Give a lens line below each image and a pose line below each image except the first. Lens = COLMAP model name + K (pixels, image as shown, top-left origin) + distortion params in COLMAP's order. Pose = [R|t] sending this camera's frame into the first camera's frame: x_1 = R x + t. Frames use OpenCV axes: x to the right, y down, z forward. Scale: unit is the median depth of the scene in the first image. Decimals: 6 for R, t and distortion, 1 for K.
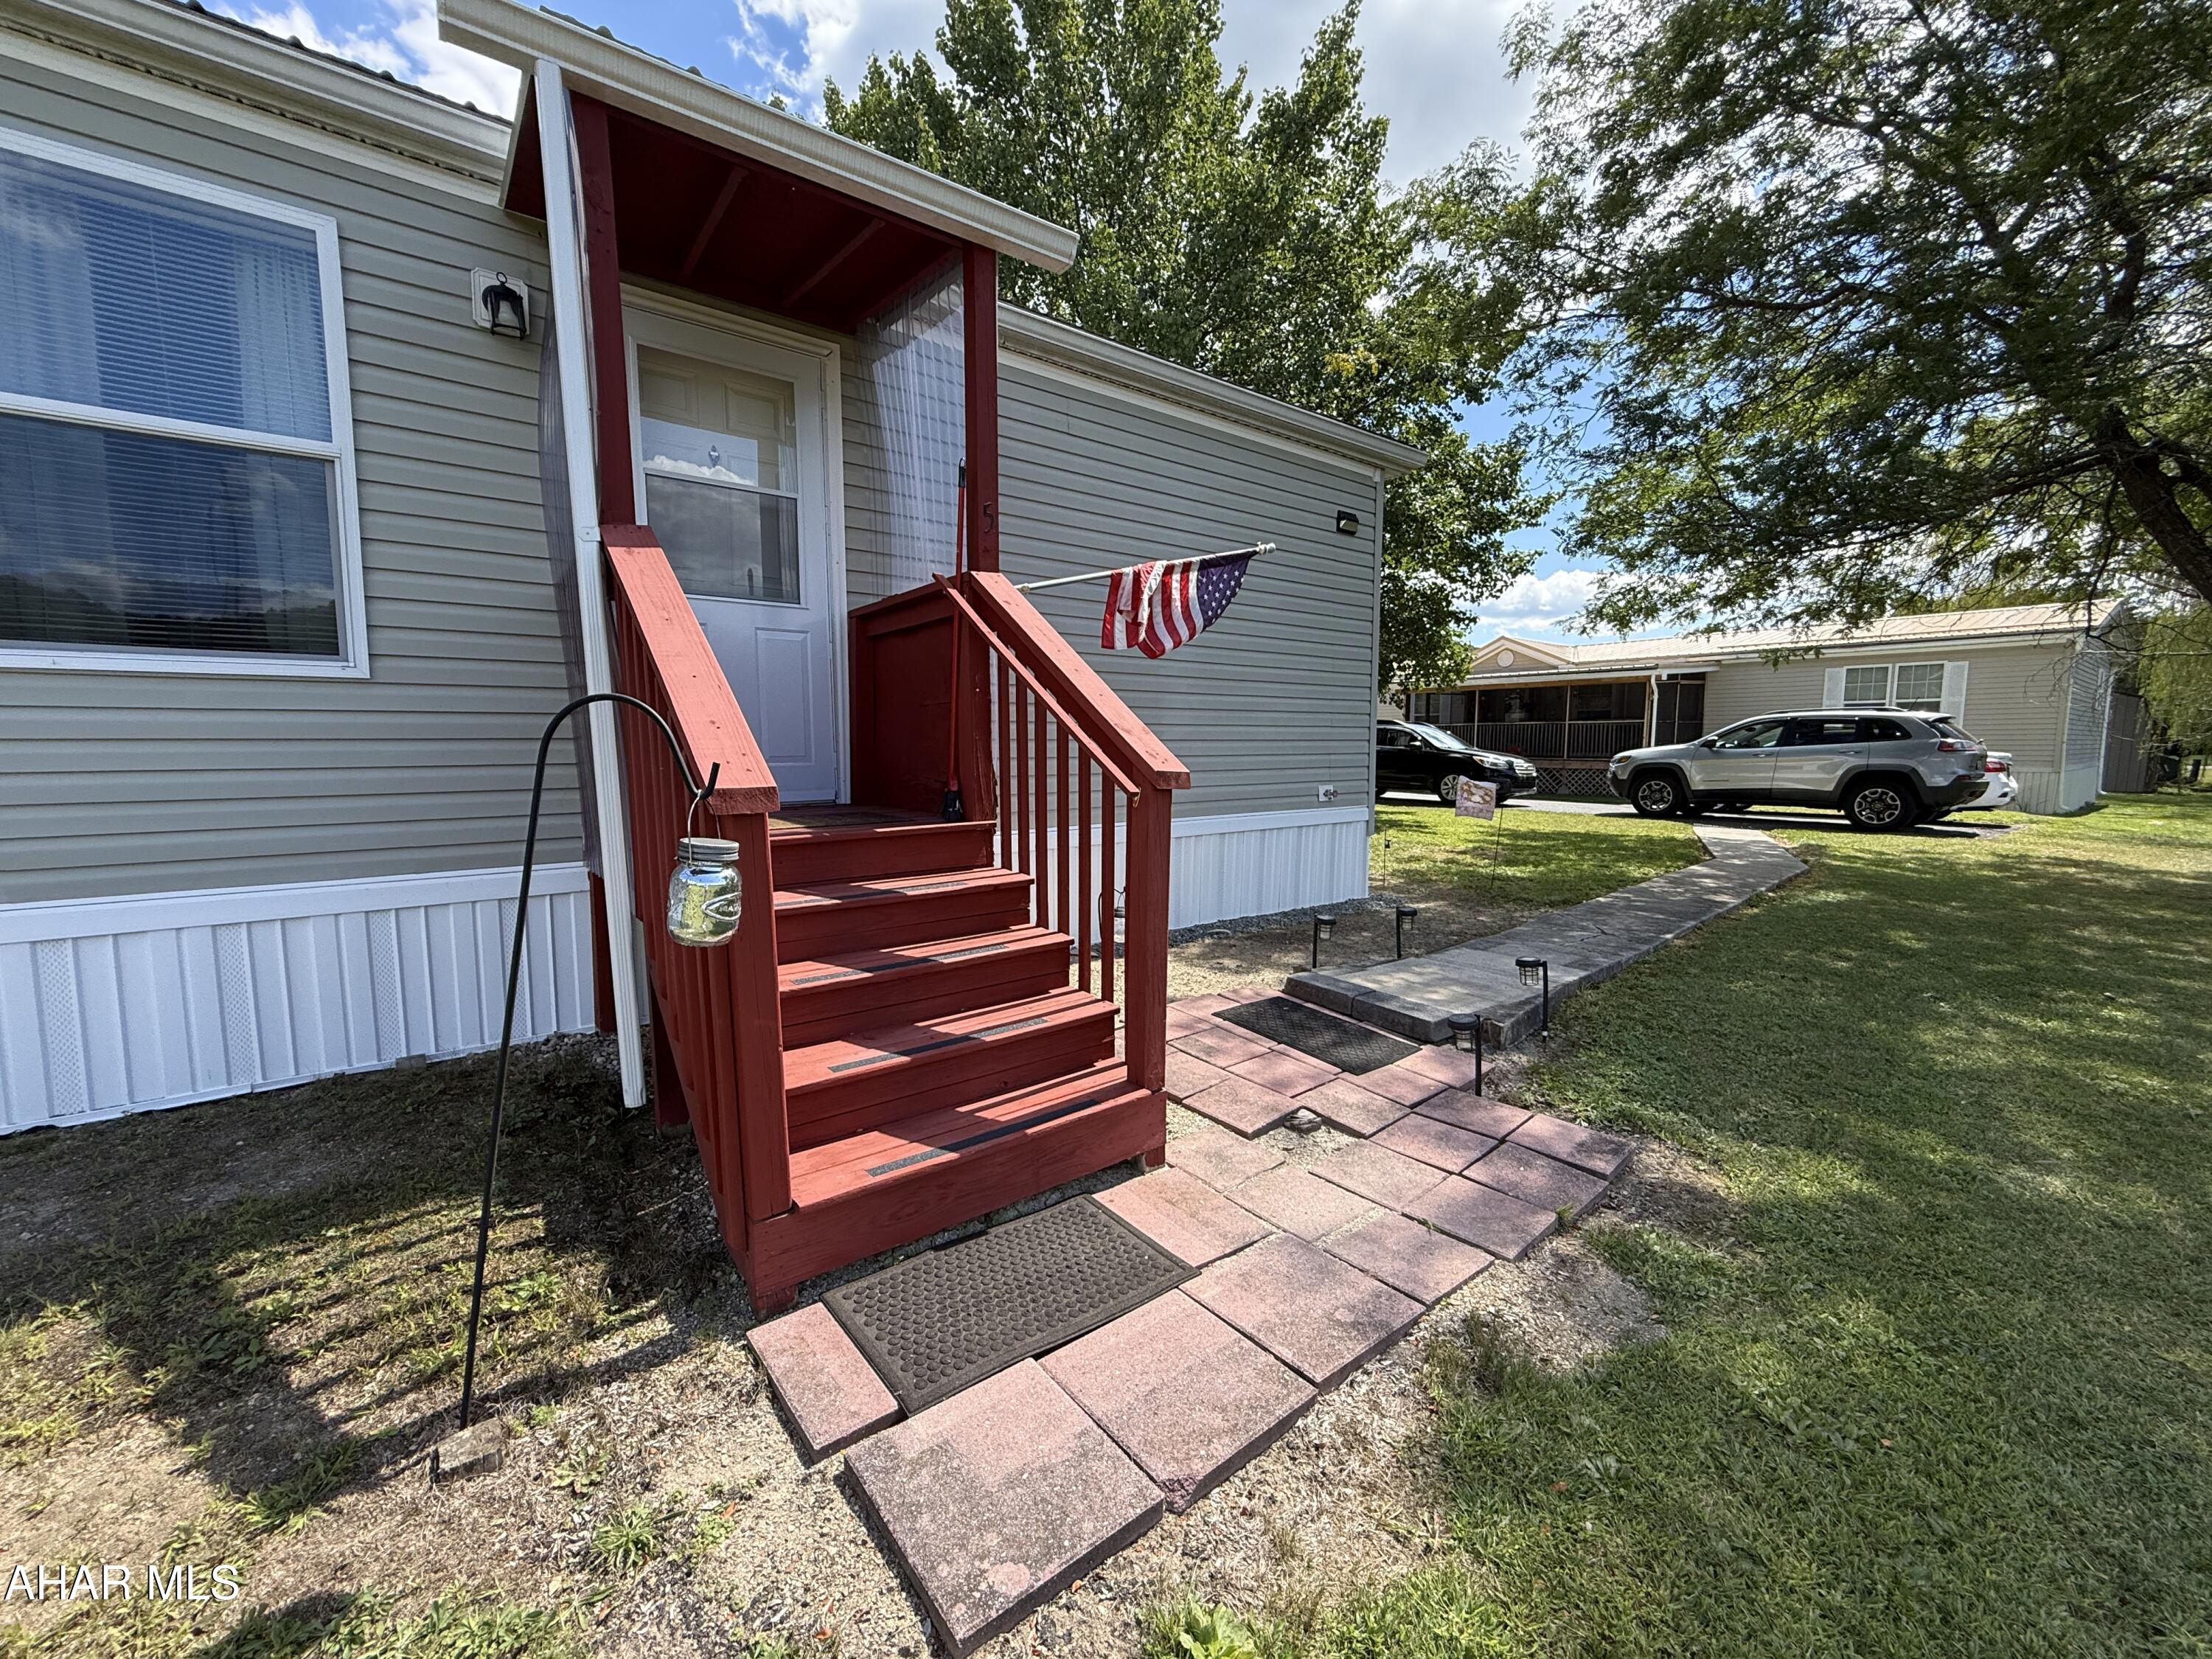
lens RADIAL K [[875.6, 0, 1100.7], [0, 875.6, 834.3], [0, 0, 1]] dist [0.002807, 0.000164]
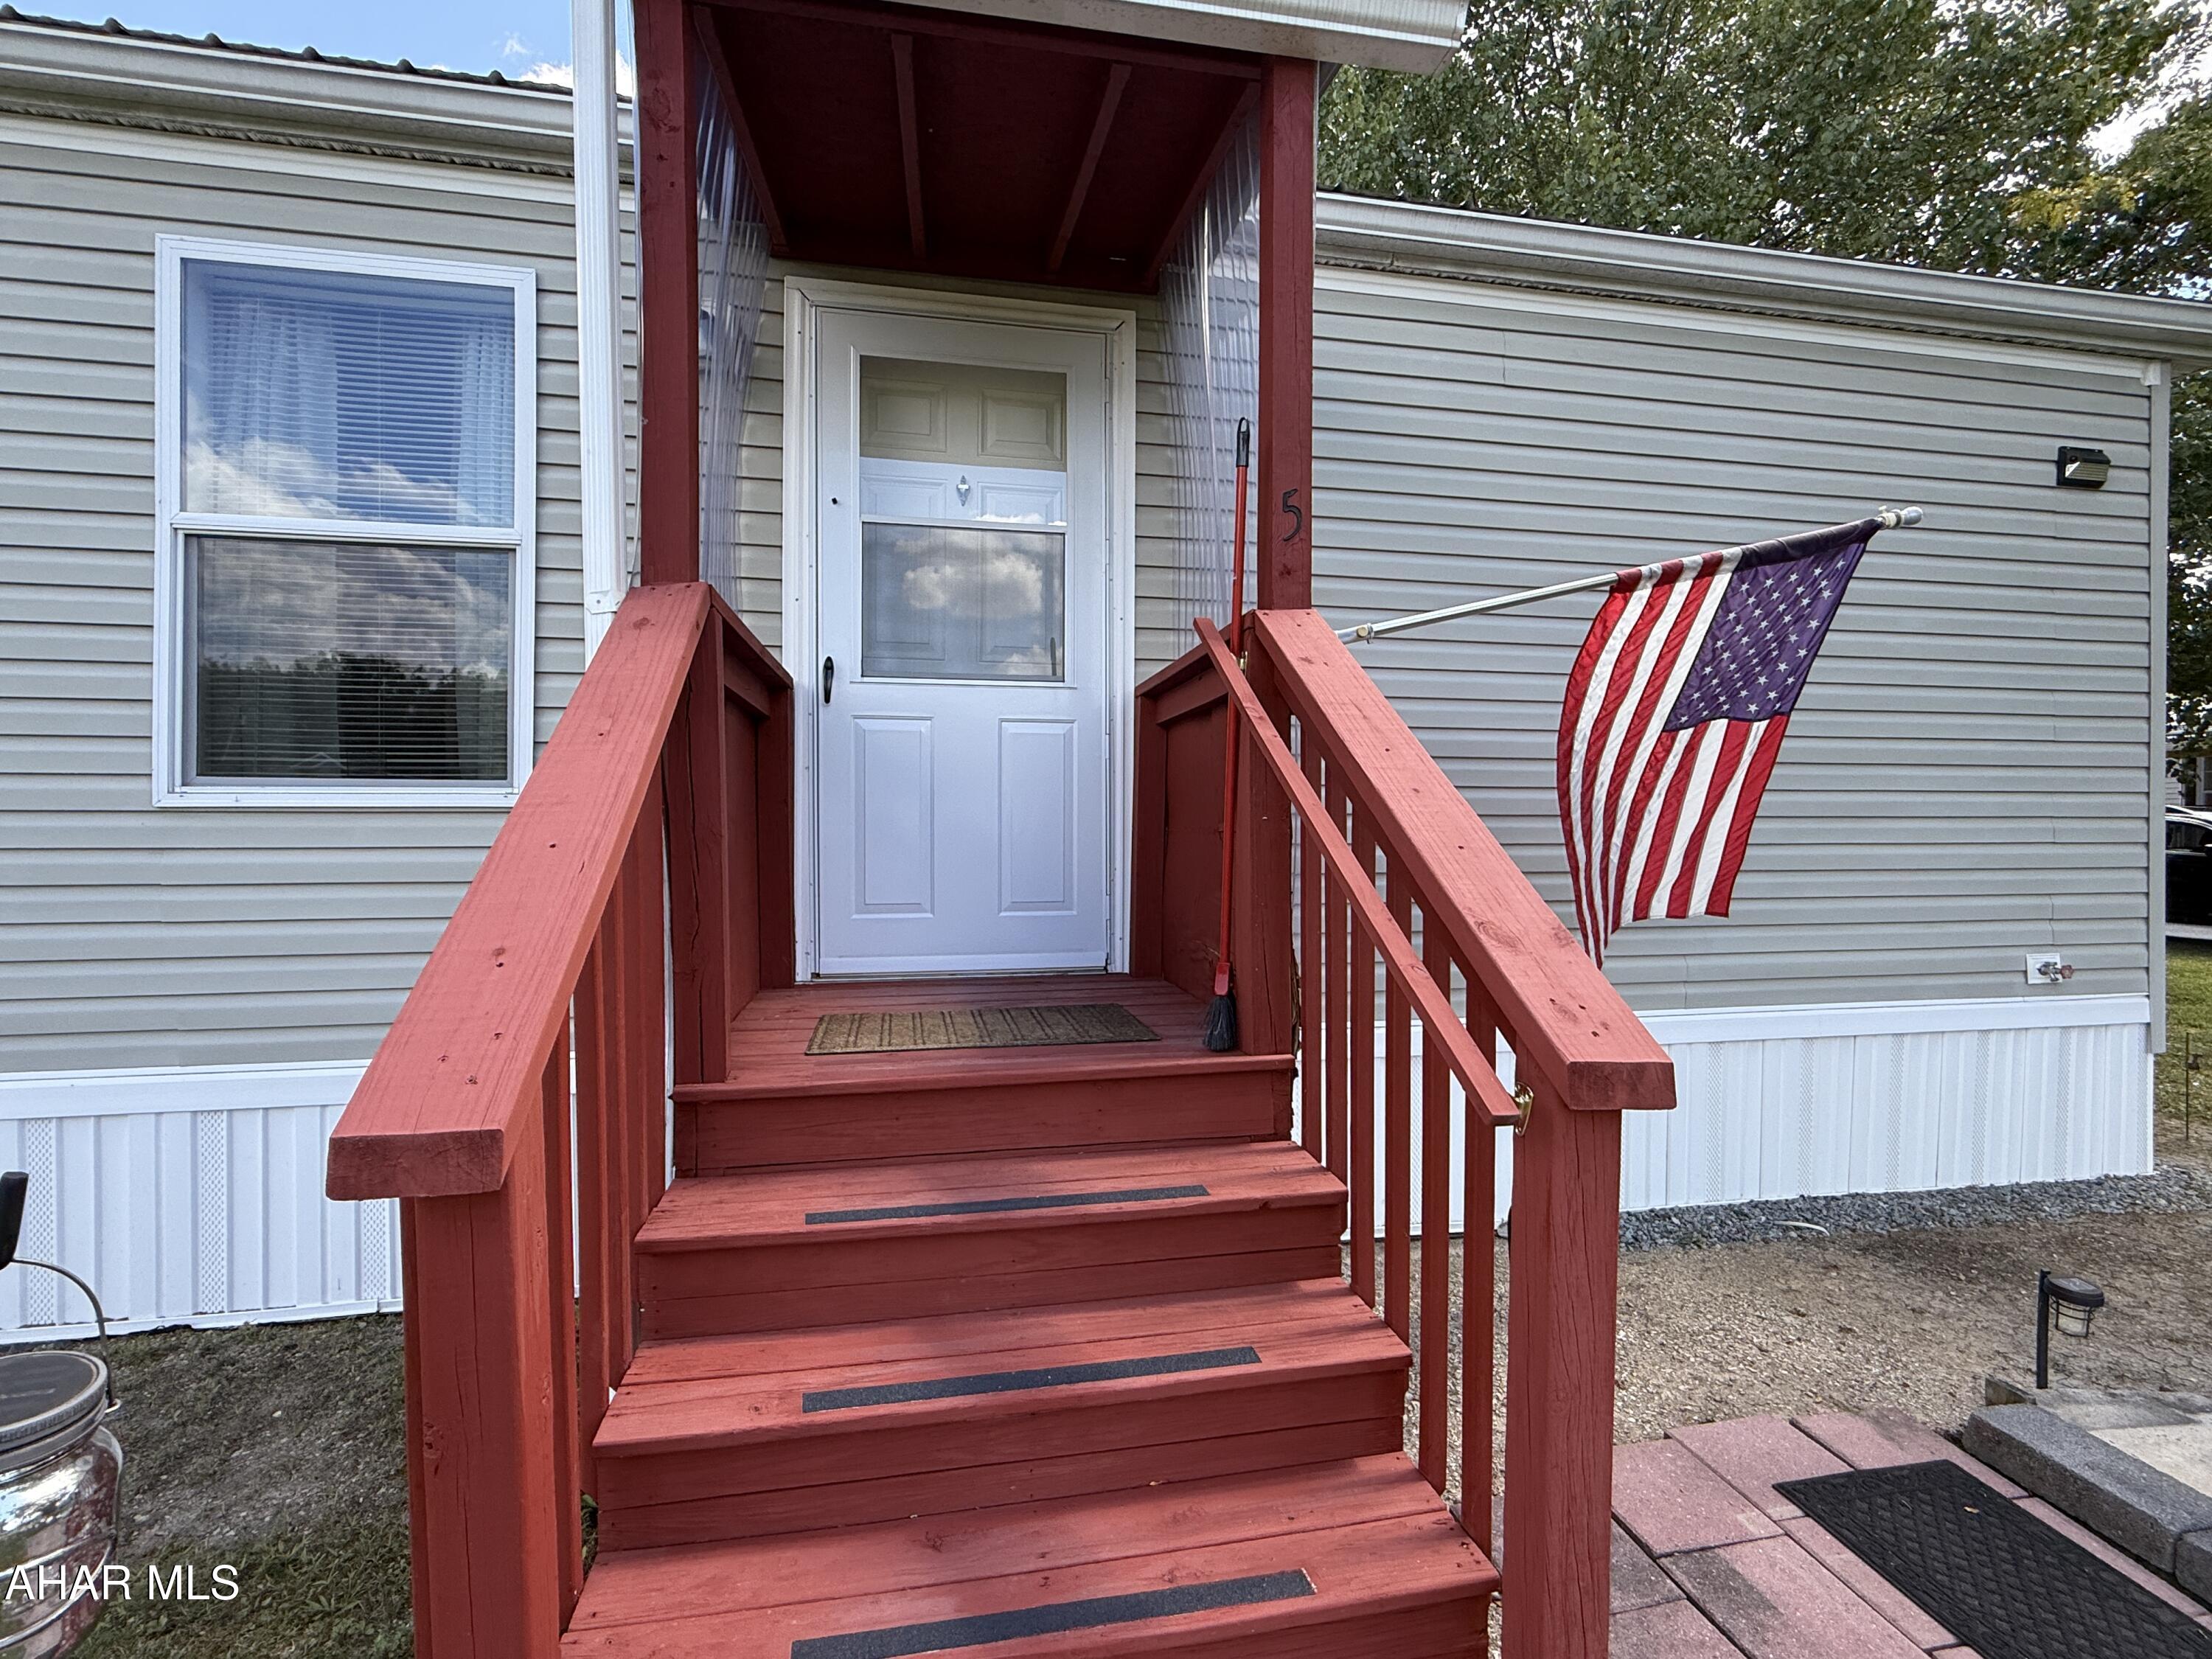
lens RADIAL K [[1044.4, 0, 1106.0], [0, 1044.4, 829.5], [0, 0, 1]] dist [-0.002841, -0.000340]
pose [[0.894194, 0.006474, -0.447632, 0.055407], [-0.050341, 0.995008, -0.086171, -0.081689], [0.444840, 0.099588, 0.890056, 0.311751]]
